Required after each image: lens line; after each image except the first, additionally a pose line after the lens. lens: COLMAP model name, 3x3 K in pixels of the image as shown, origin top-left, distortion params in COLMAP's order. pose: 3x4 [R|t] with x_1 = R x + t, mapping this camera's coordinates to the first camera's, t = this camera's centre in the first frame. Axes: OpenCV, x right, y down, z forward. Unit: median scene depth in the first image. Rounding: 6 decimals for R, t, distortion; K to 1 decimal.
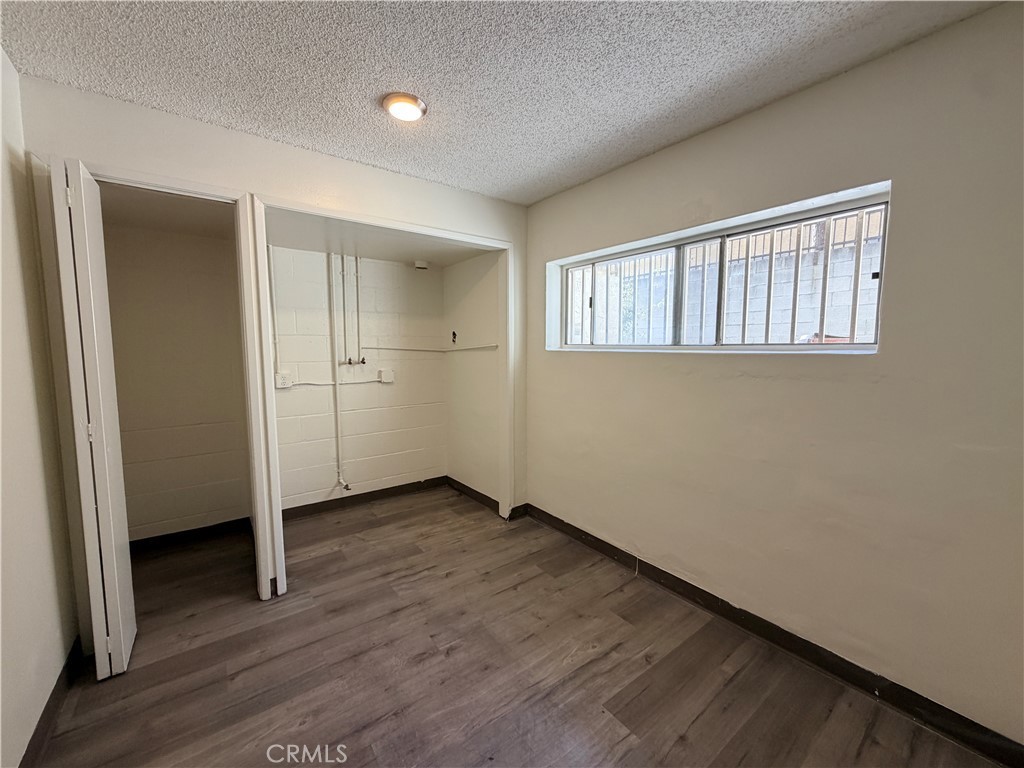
lens RADIAL K [[407.6, 0, 513.3], [0, 407.6, 382.7], [0, 0, 1]] dist [0.001173, 0.000244]
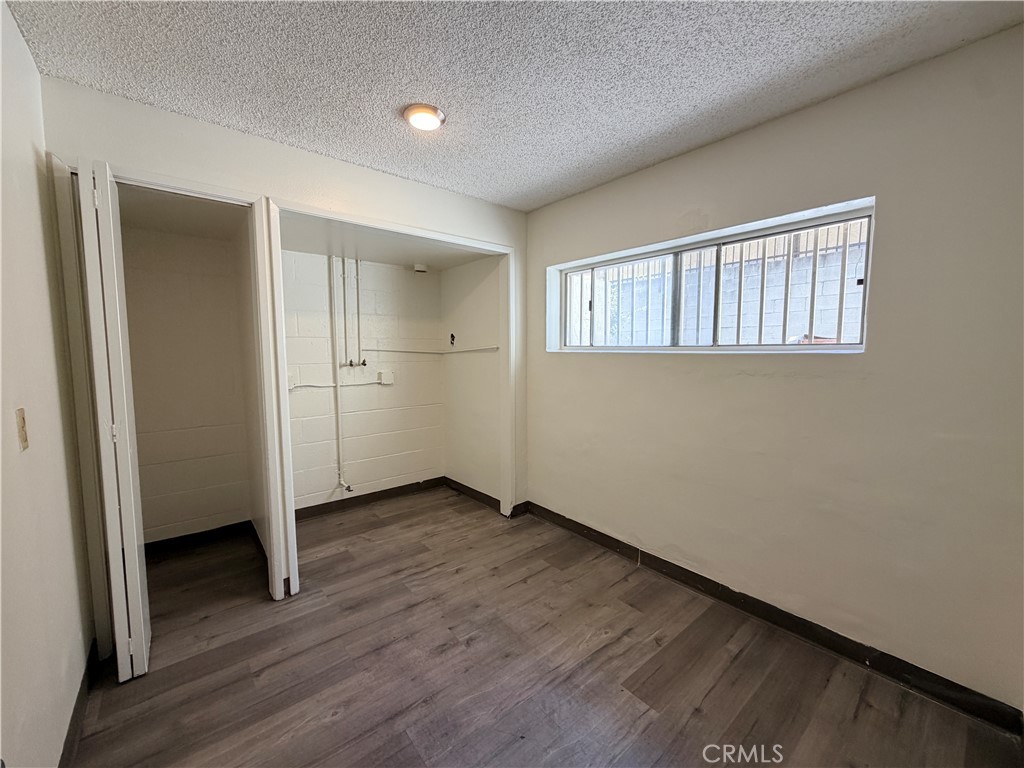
lens RADIAL K [[407.6, 0, 512.2], [0, 407.6, 382.7], [0, 0, 1]] dist [0.001173, 0.000244]
pose [[0.998694, -0.005777, 0.050761, -0.099541], [0.006187, 0.999949, -0.007931, 0.011066], [-0.050713, 0.008235, 0.998679, -0.044772]]
